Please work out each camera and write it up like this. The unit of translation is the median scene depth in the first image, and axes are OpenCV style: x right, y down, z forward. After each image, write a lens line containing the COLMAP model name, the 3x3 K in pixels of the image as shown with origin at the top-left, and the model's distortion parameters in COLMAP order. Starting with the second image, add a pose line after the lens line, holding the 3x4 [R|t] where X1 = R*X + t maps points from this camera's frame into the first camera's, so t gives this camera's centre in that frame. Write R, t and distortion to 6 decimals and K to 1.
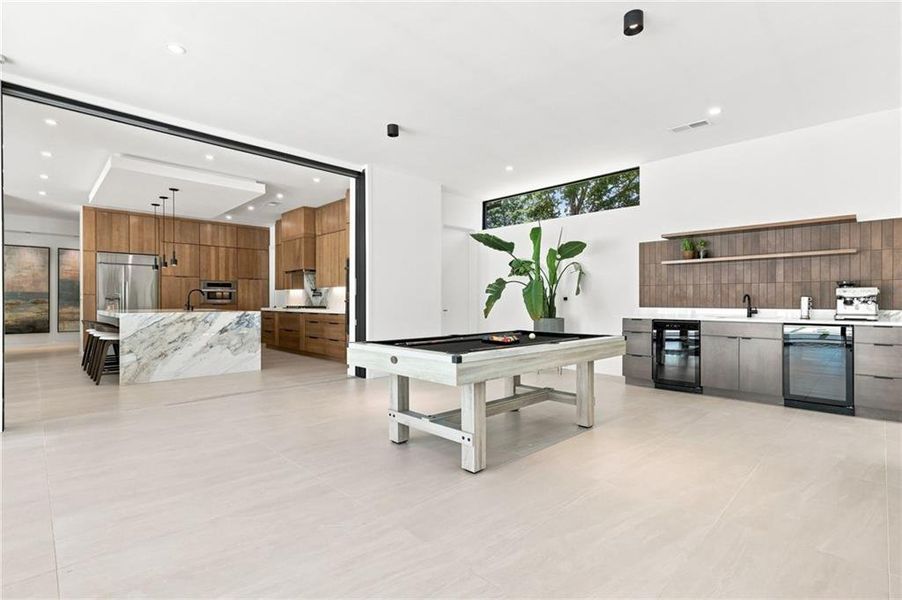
lens RADIAL K [[422.4, 0, 451.6], [0, 422.4, 302.2], [0, 0, 1]] dist [-0.002047, -0.000152]
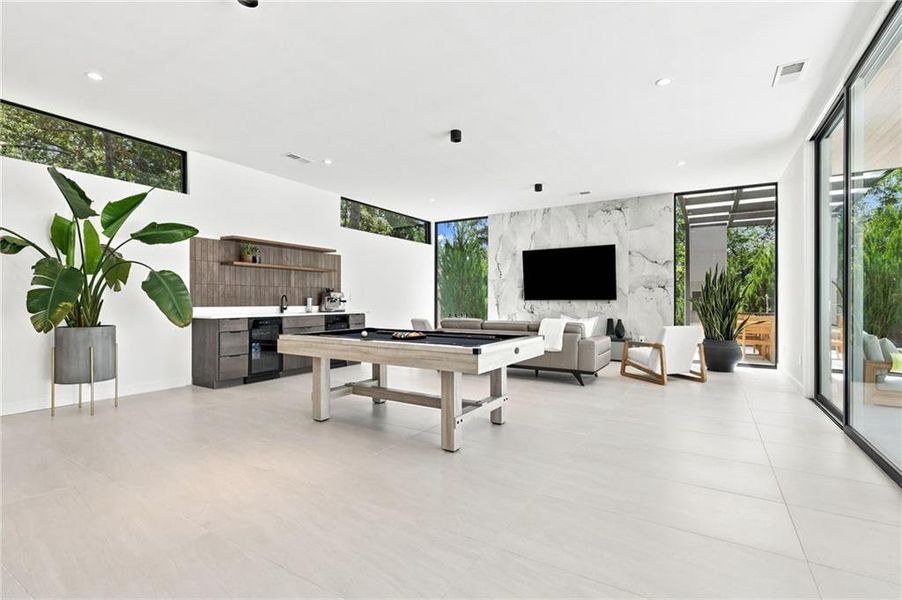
lens RADIAL K [[422.4, 0, 451.6], [0, 422.4, 302.2], [0, 0, 1]] dist [-0.002047, -0.000152]
pose [[-0.234600, -0.004731, 0.972080, -0.664437], [0.000047, 0.999988, 0.004878, -0.003434], [-0.972092, 0.001190, -0.234597, 0.778003]]
